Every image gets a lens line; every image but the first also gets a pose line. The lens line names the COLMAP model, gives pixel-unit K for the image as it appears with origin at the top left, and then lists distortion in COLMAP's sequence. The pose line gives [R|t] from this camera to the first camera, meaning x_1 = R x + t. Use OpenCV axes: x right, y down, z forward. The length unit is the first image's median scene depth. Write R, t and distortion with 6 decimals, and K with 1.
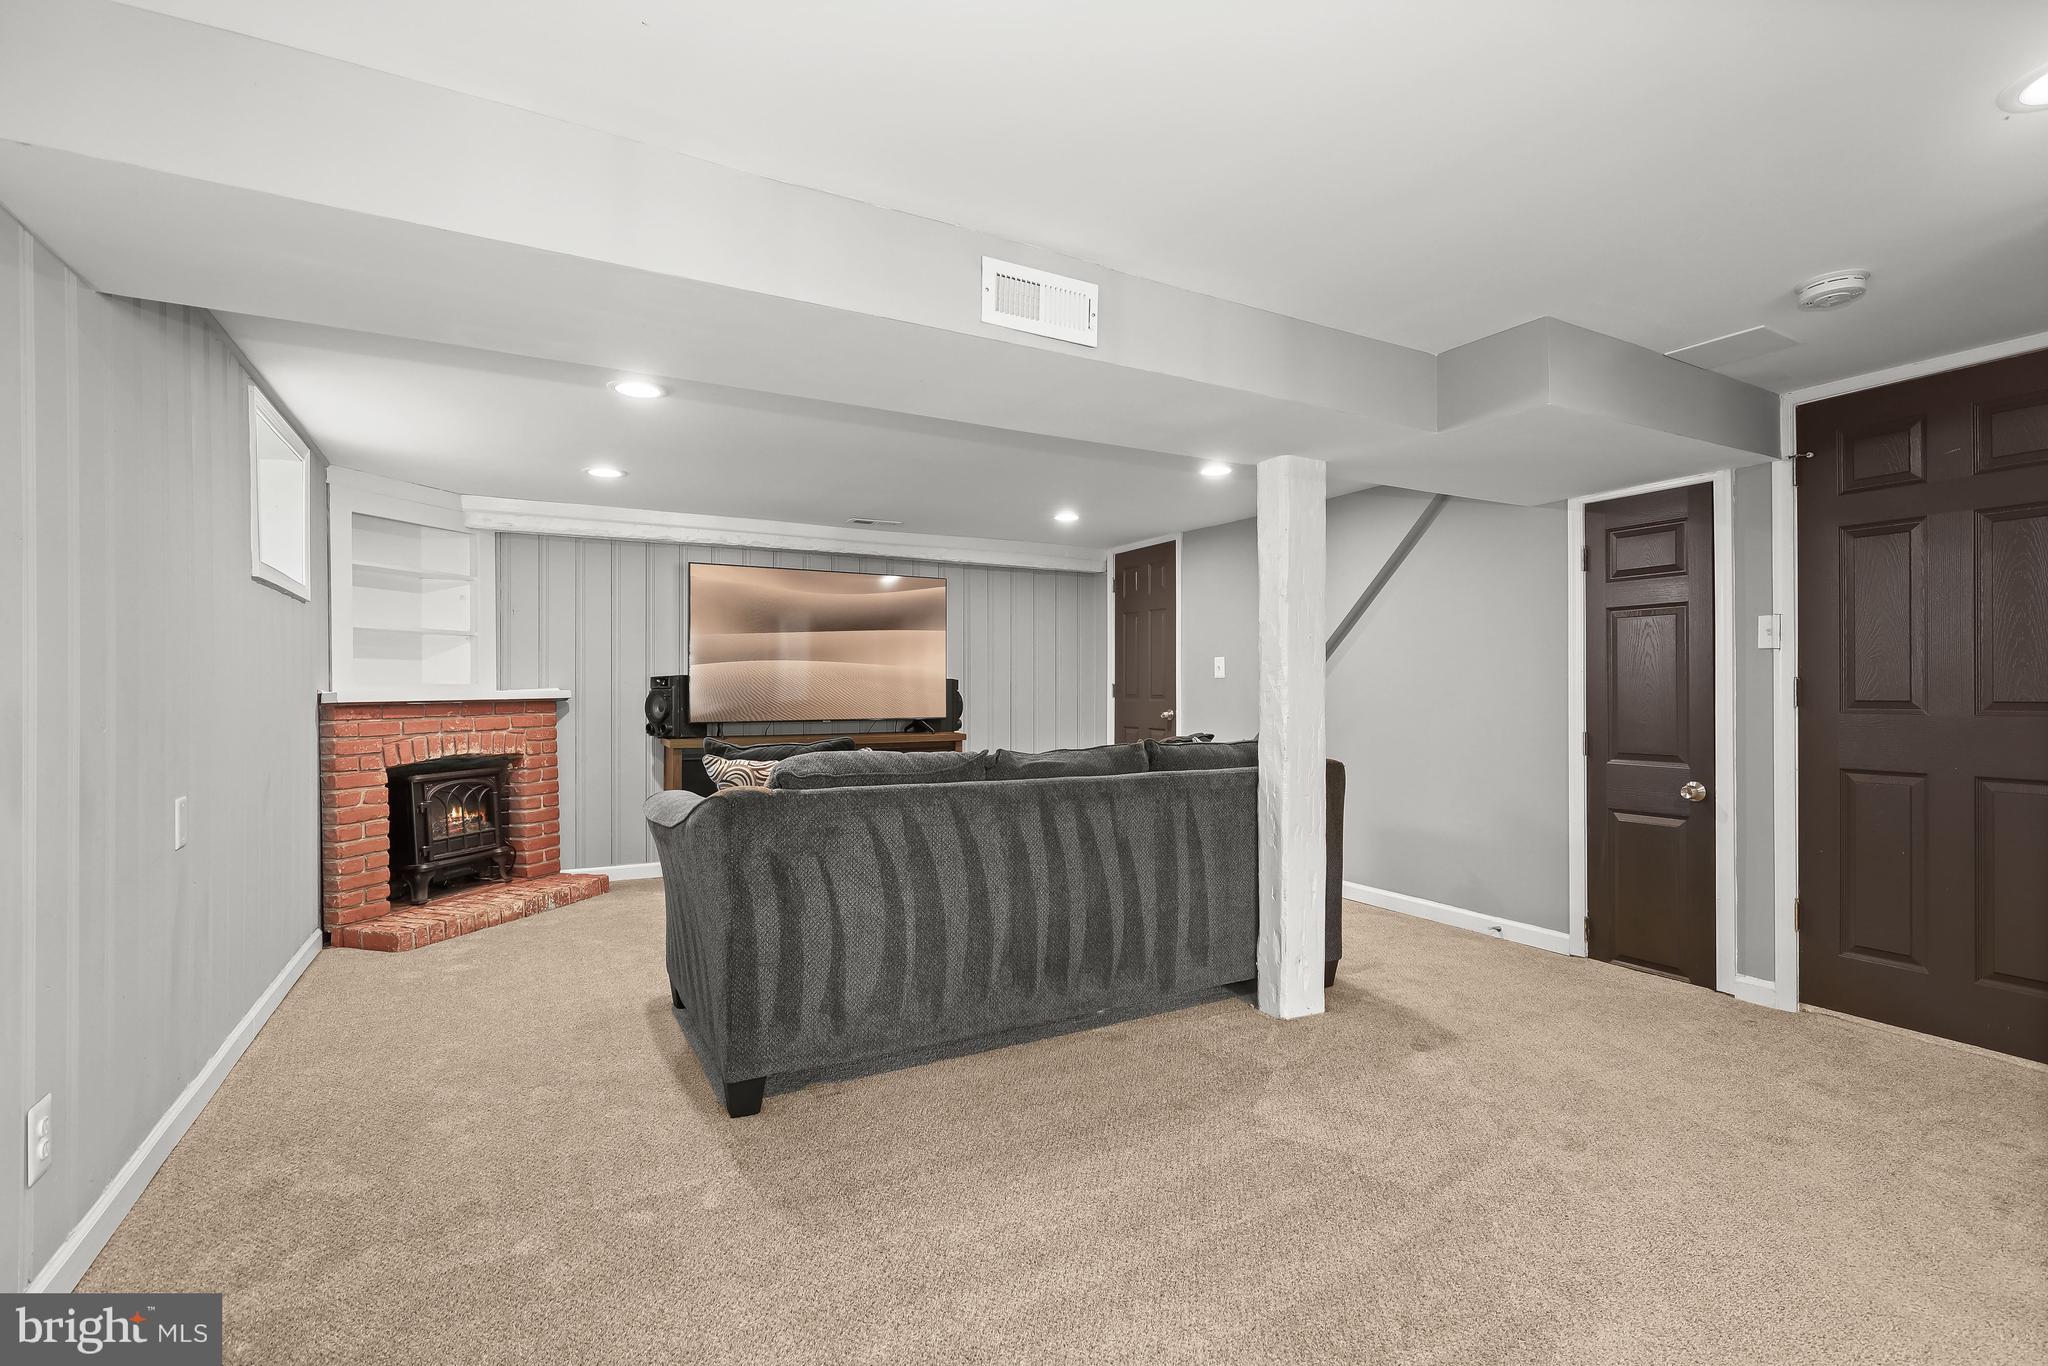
lens RADIAL K [[932.5, 0, 1030.4], [0, 932.5, 692.5], [0, 0, 1]] dist [0.002567, 0.000465]
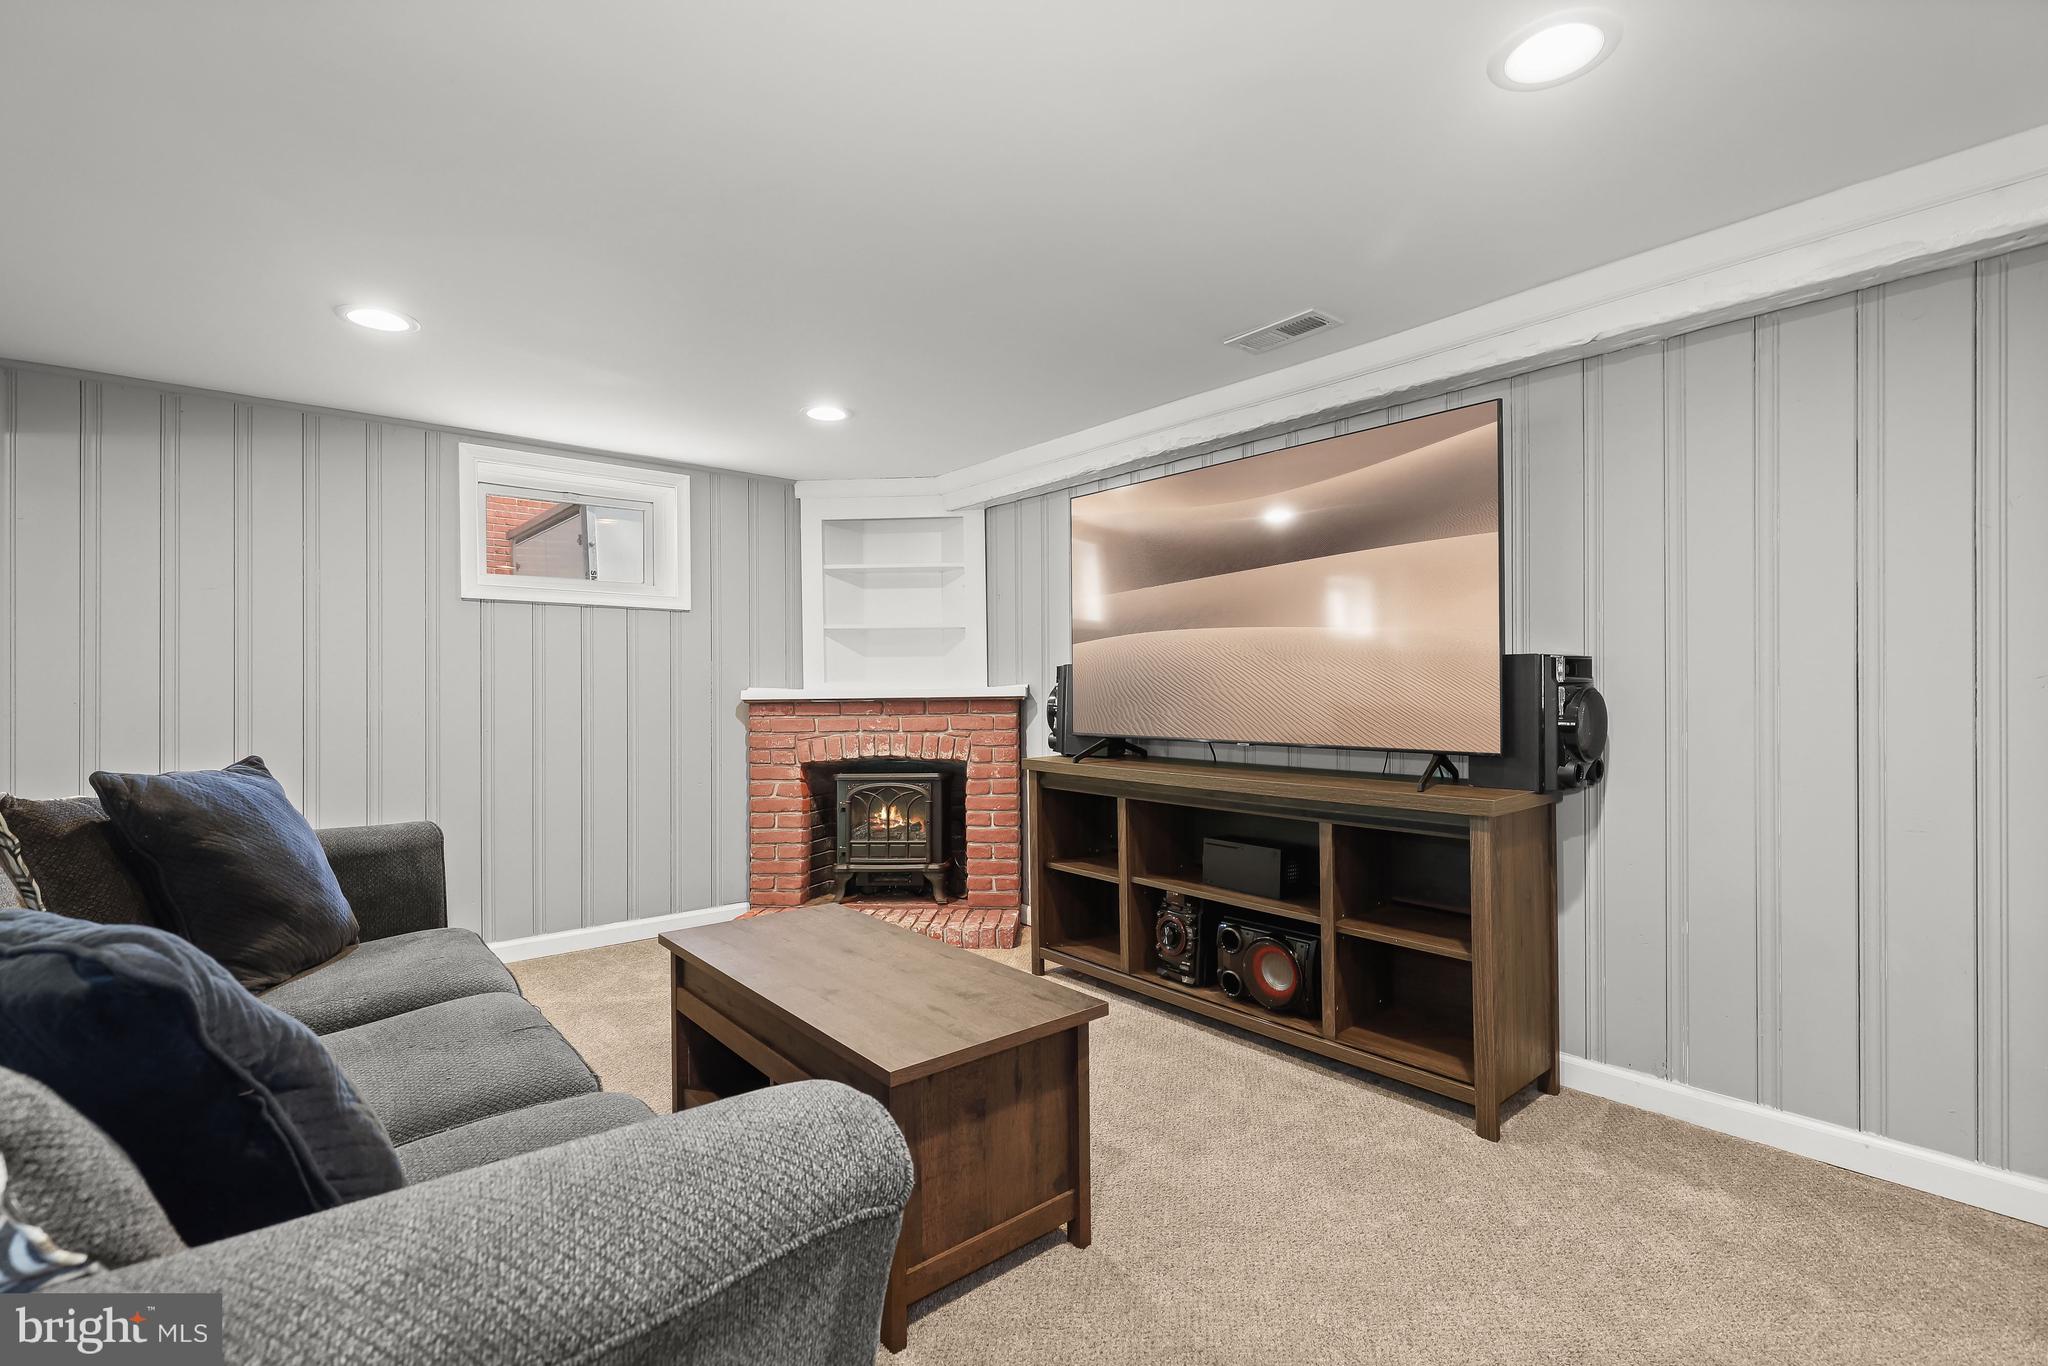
lens RADIAL K [[932.5, 0, 1030.4], [0, 932.5, 692.5], [0, 0, 1]] dist [0.002567, 0.000465]
pose [[0.203431, 0.006138, -0.979070, 0.338347], [0.004258, 0.999965, 0.007154, -0.003427], [0.979080, -0.005624, 0.203398, 0.955222]]
